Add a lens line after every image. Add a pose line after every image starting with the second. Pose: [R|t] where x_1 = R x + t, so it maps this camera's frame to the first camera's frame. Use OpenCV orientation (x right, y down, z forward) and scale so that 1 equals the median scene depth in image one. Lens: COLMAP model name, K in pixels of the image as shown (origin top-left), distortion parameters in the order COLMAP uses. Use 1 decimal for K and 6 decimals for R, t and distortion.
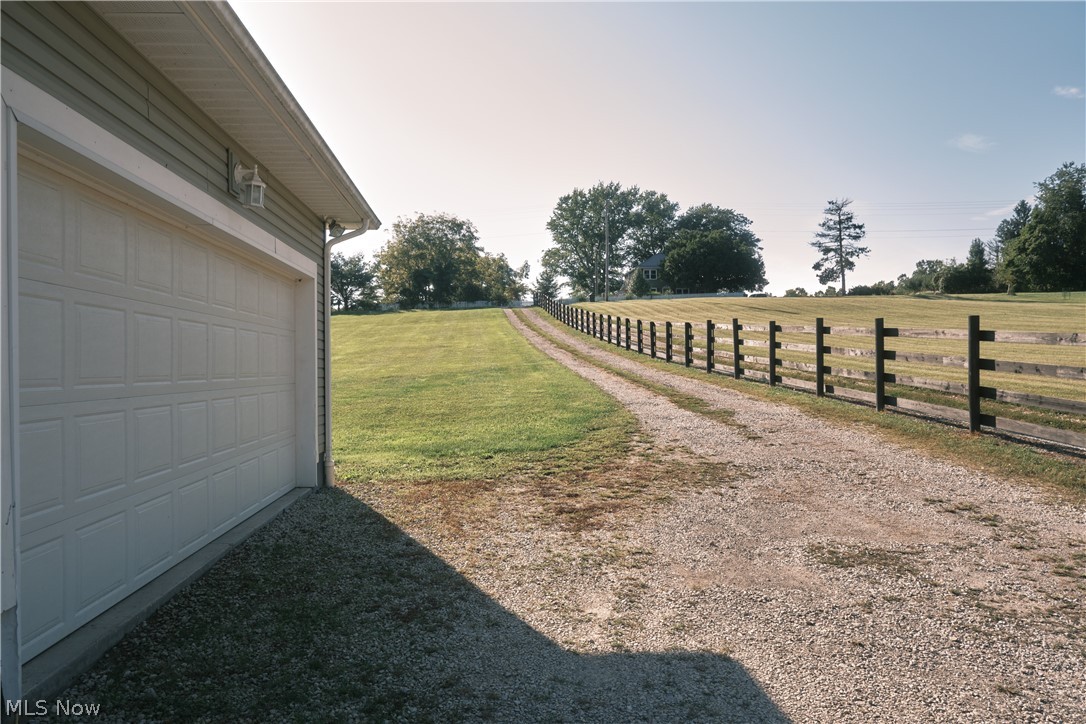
lens RADIAL K [[743.9, 0, 545.0], [0, 743.9, 363.3], [0, 0, 1]] dist [-0.008565, -0.001602]
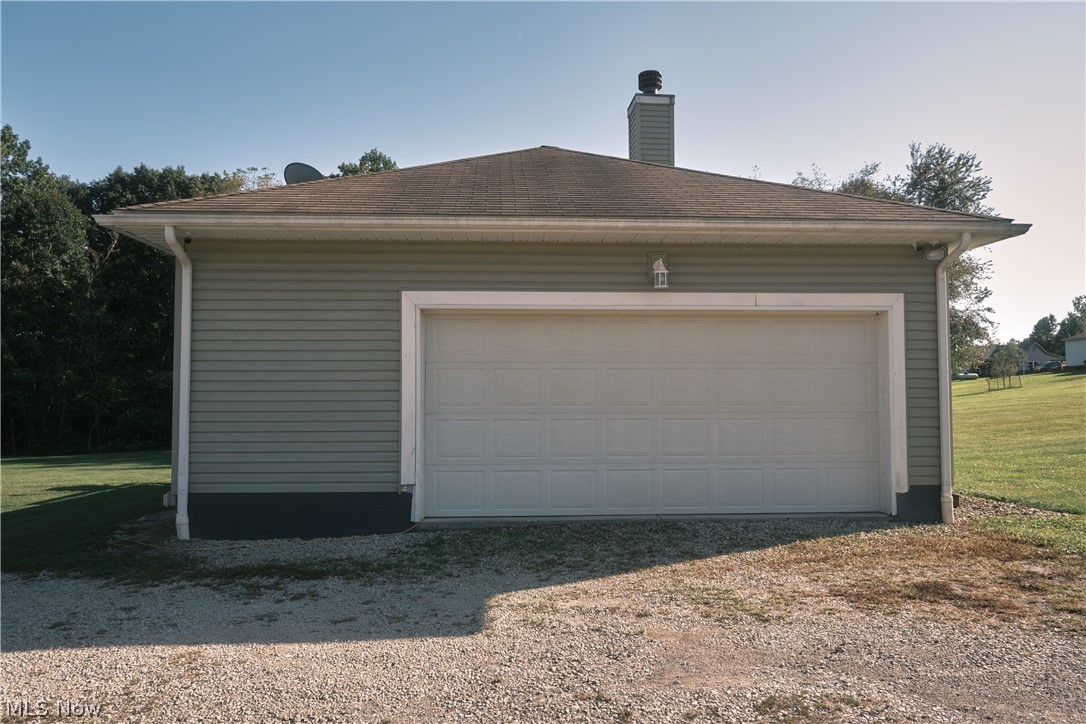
lens RADIAL K [[743.9, 0, 544.6], [0, 743.9, 362.9], [0, 0, 1]] dist [-0.008565, -0.001602]
pose [[-0.027504, -0.030591, -0.999153, 1.327782], [0.004534, 0.999518, -0.030727, -0.025731], [0.999611, -0.005375, -0.027352, 0.998916]]
